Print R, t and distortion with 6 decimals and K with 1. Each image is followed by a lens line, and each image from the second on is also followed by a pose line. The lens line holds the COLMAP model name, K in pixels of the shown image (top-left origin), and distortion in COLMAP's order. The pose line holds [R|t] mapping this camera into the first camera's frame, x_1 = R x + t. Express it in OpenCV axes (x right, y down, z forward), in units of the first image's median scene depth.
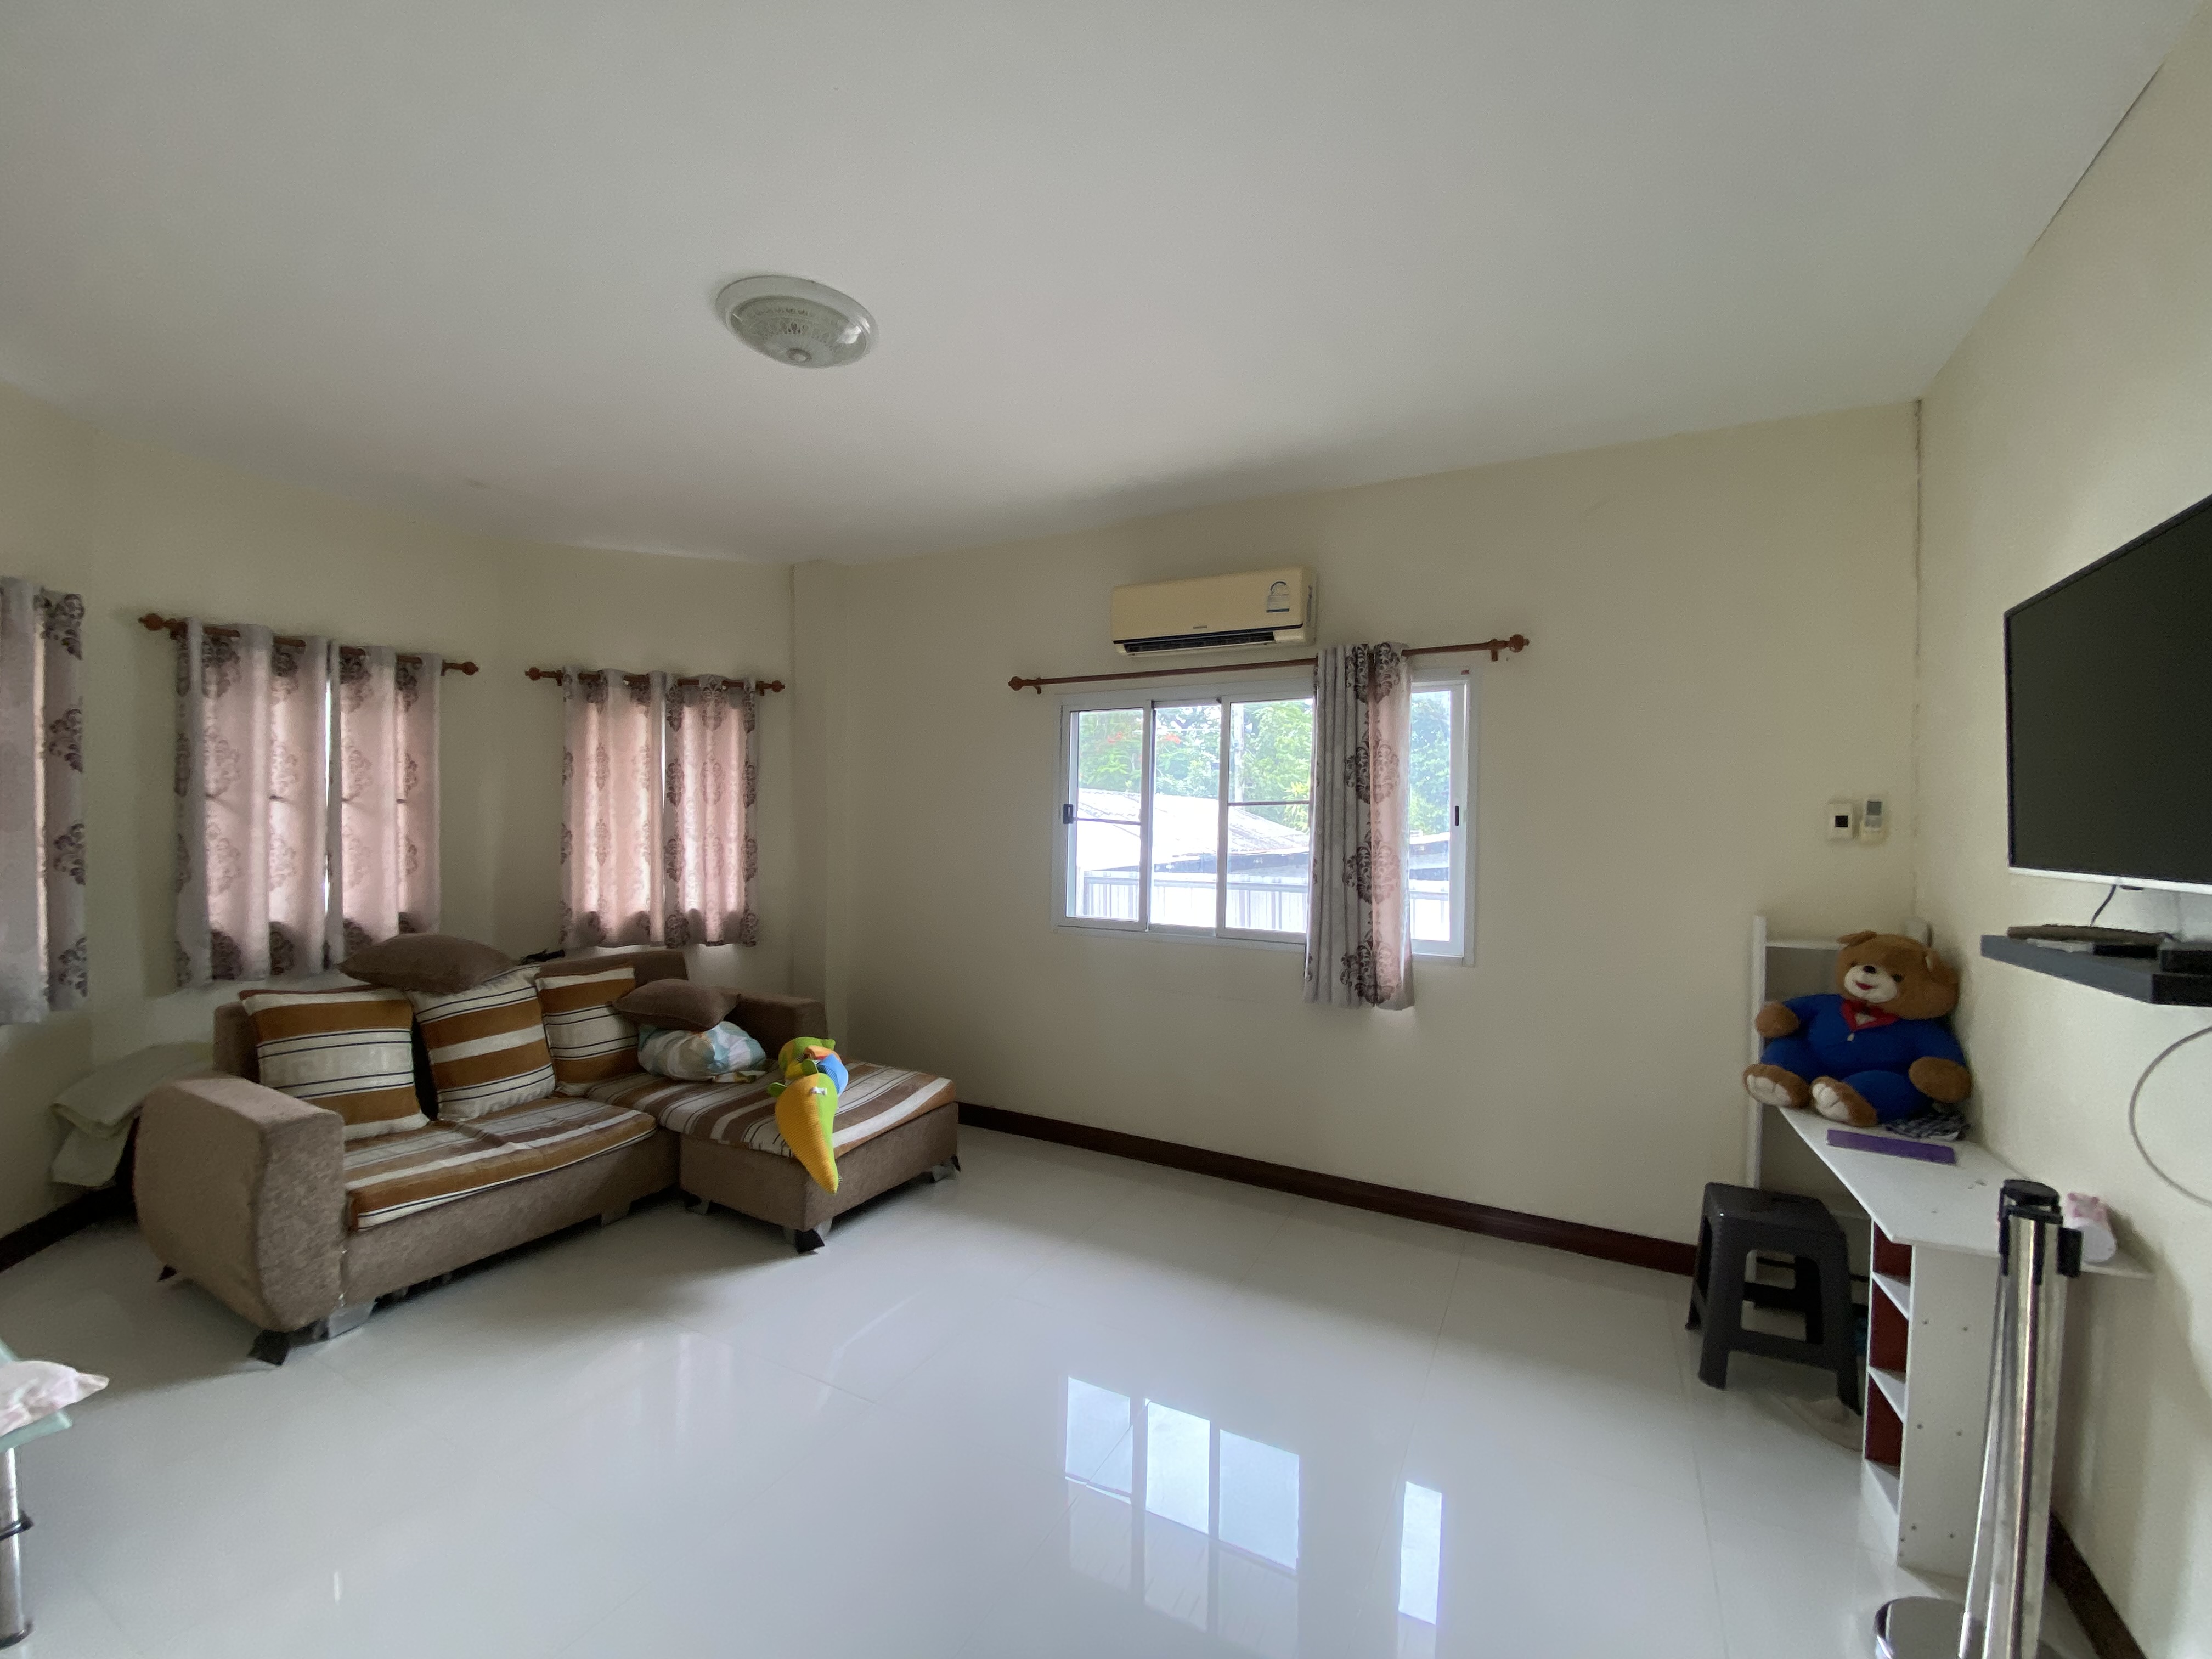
lens RADIAL K [[909.5, 0, 1103.5], [0, 909.5, 837.4], [0, 0, 1]] dist [0.008568, -0.009591]
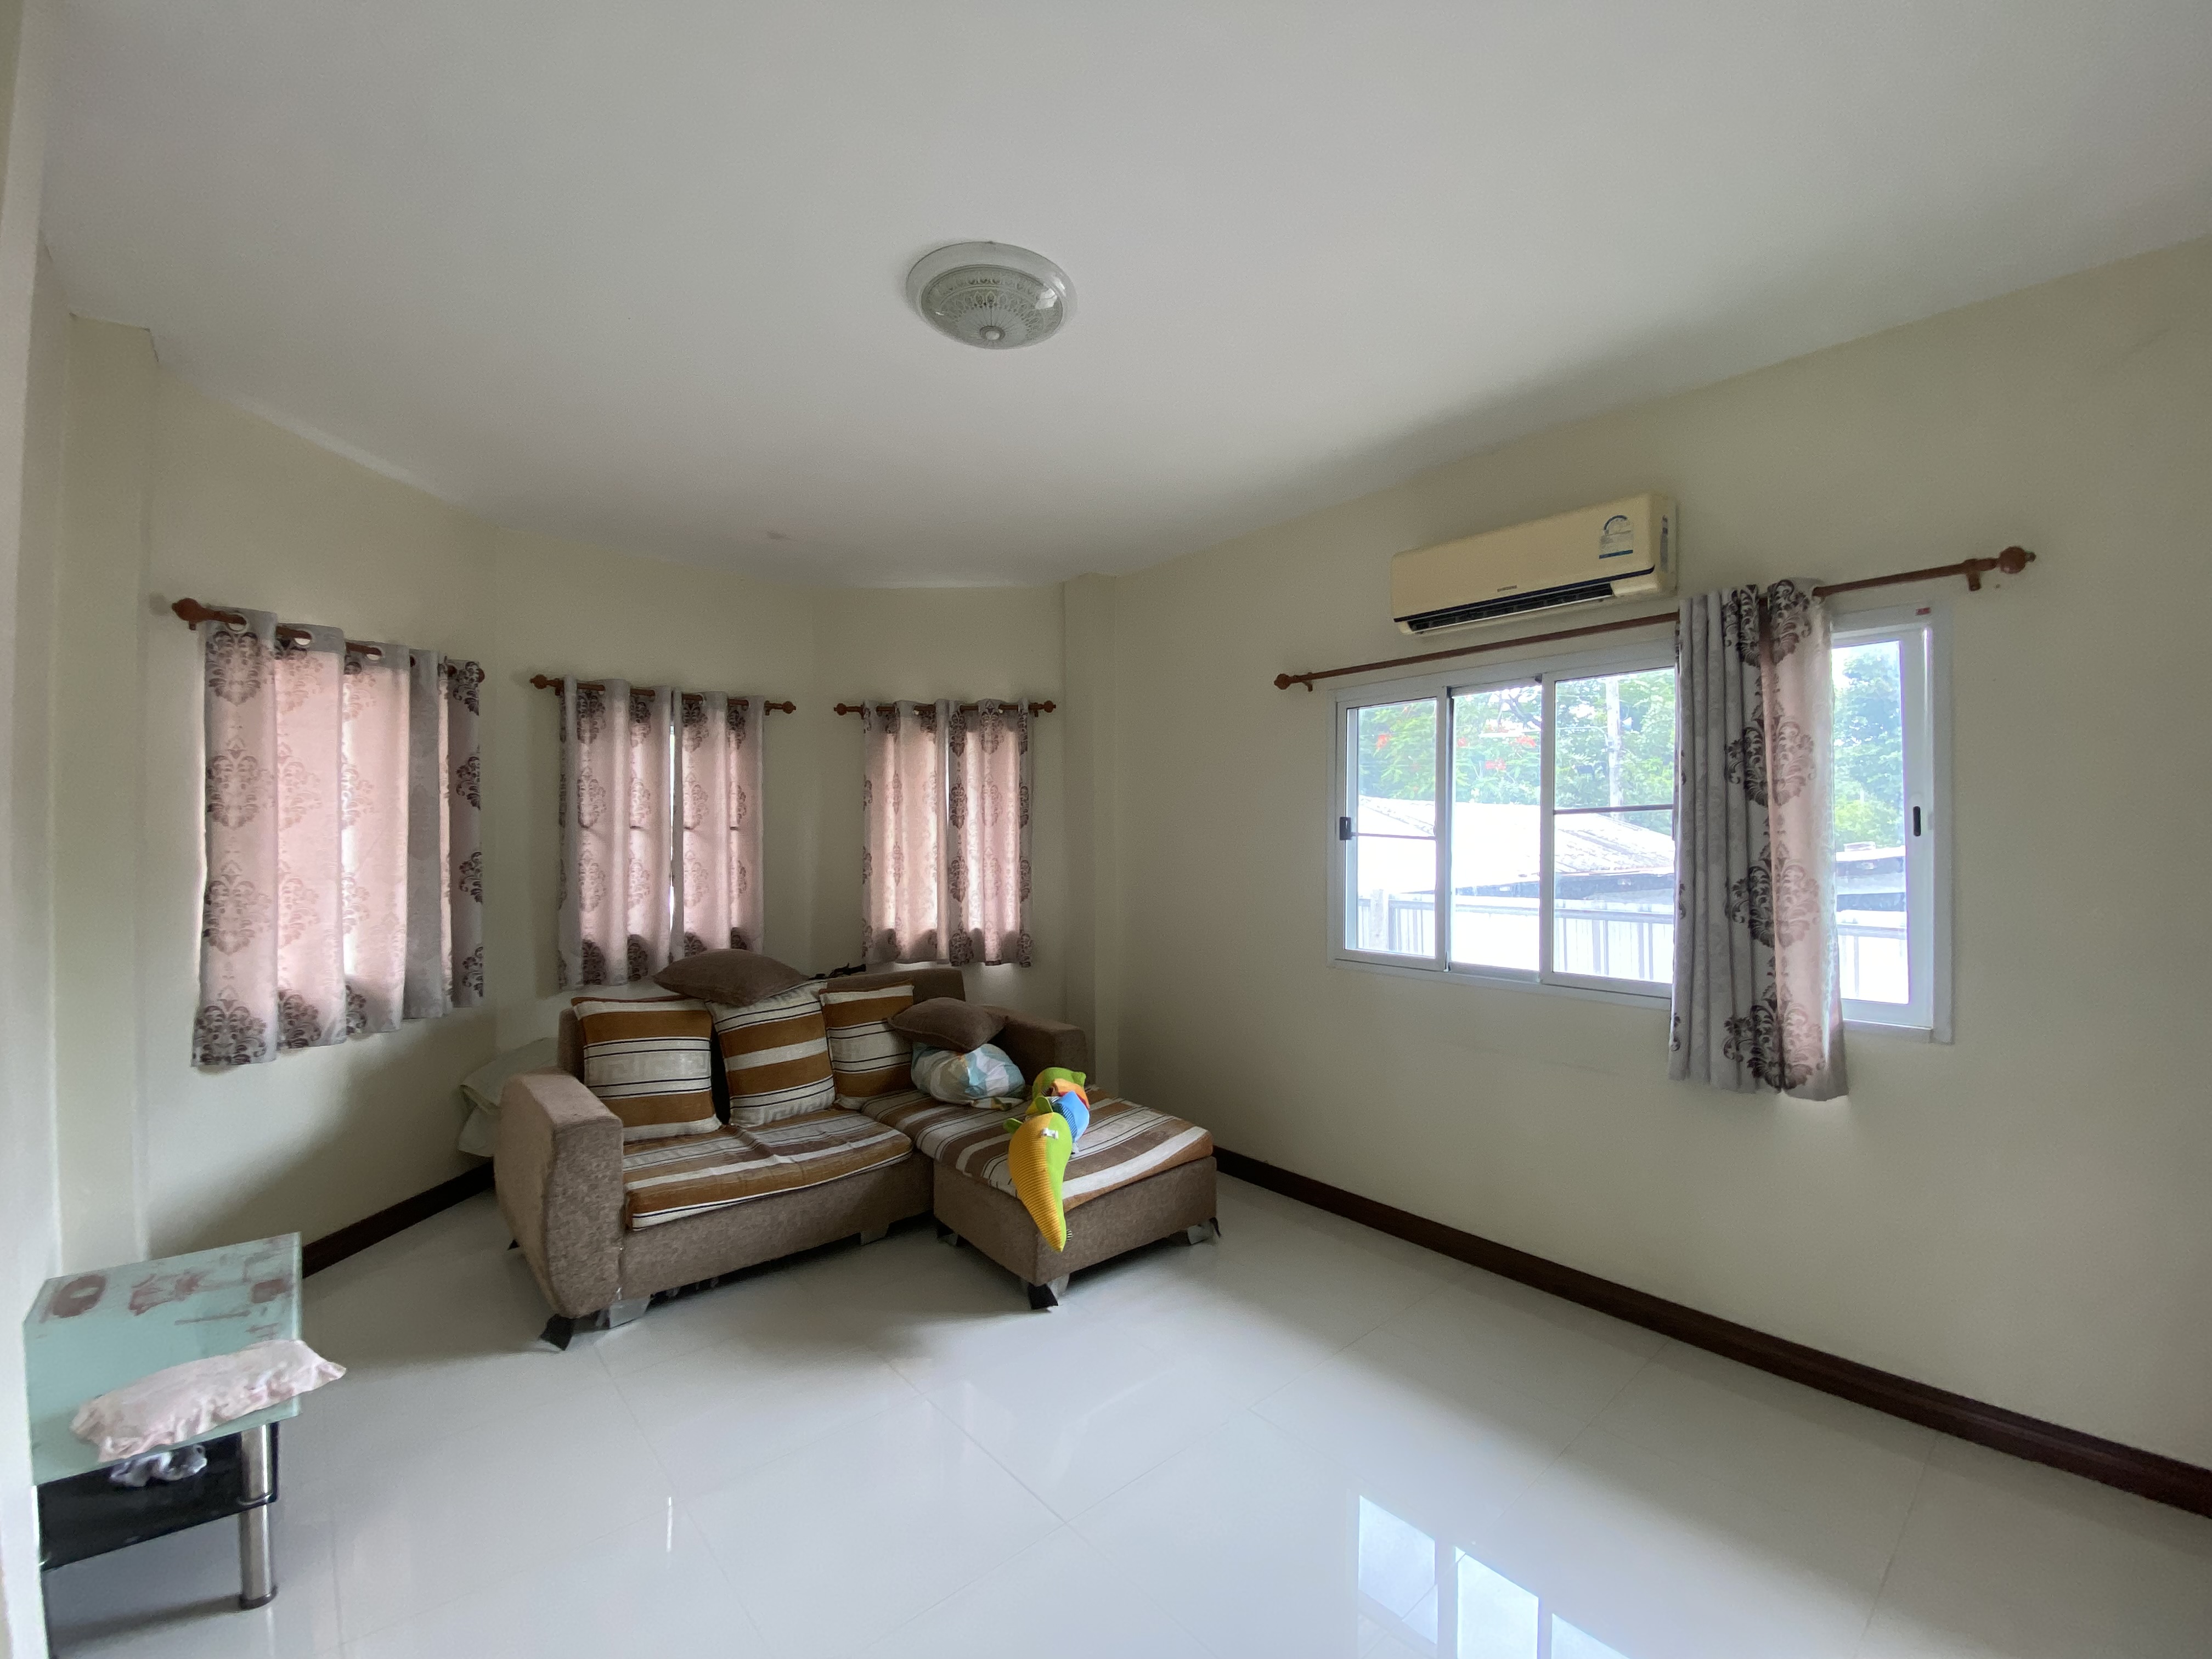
lens RADIAL K [[909.5, 0, 1089.1], [0, 909.5, 838.2], [0, 0, 1]] dist [0.008568, -0.009591]
pose [[0.933396, -0.016343, -0.358476, 0.048721], [0.008646, 0.999697, -0.023065, 0.001911], [0.358744, 0.018430, 0.933254, 0.129485]]
